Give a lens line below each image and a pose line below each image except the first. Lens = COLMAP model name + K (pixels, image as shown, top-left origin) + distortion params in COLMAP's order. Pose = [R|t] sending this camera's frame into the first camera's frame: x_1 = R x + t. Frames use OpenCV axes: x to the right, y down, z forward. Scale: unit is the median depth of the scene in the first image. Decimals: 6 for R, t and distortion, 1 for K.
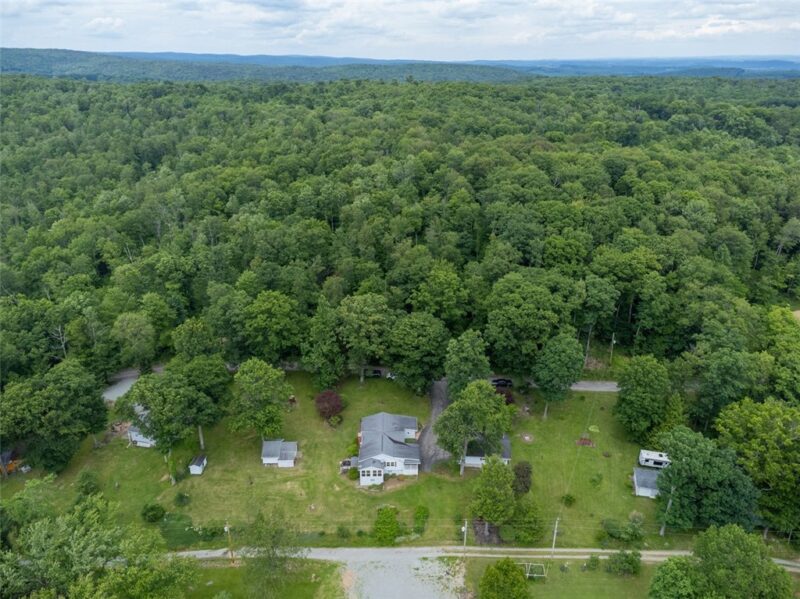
lens RADIAL K [[618.0, 0, 401.0], [0, 618.0, 305.0], [0, 0, 1]] dist [0.032241, -0.005196]
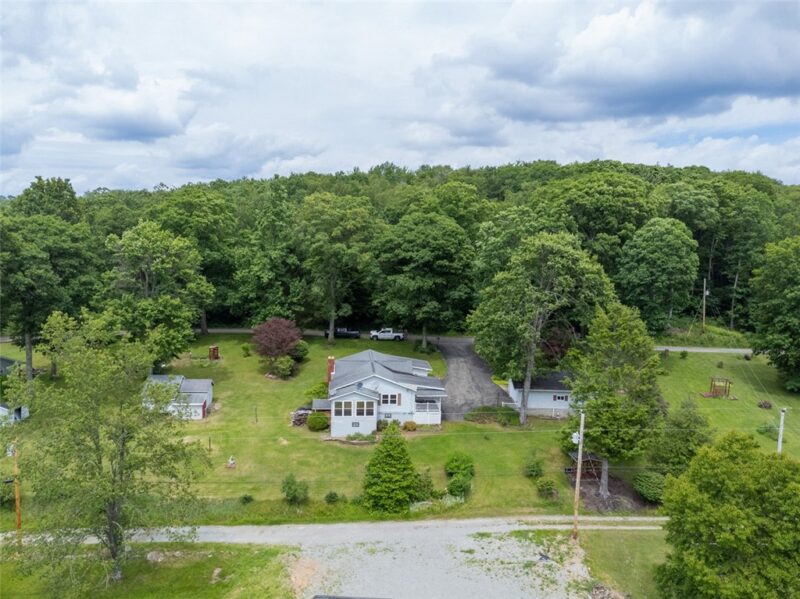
lens RADIAL K [[618.0, 0, 397.7], [0, 618.0, 300.7], [0, 0, 1]] dist [0.032241, -0.005196]
pose [[0.997838, 0.011063, 0.064779, -0.046058], [0.009595, 0.950640, -0.310149, 0.350612], [-0.065013, 0.310100, 0.948478, 0.491787]]
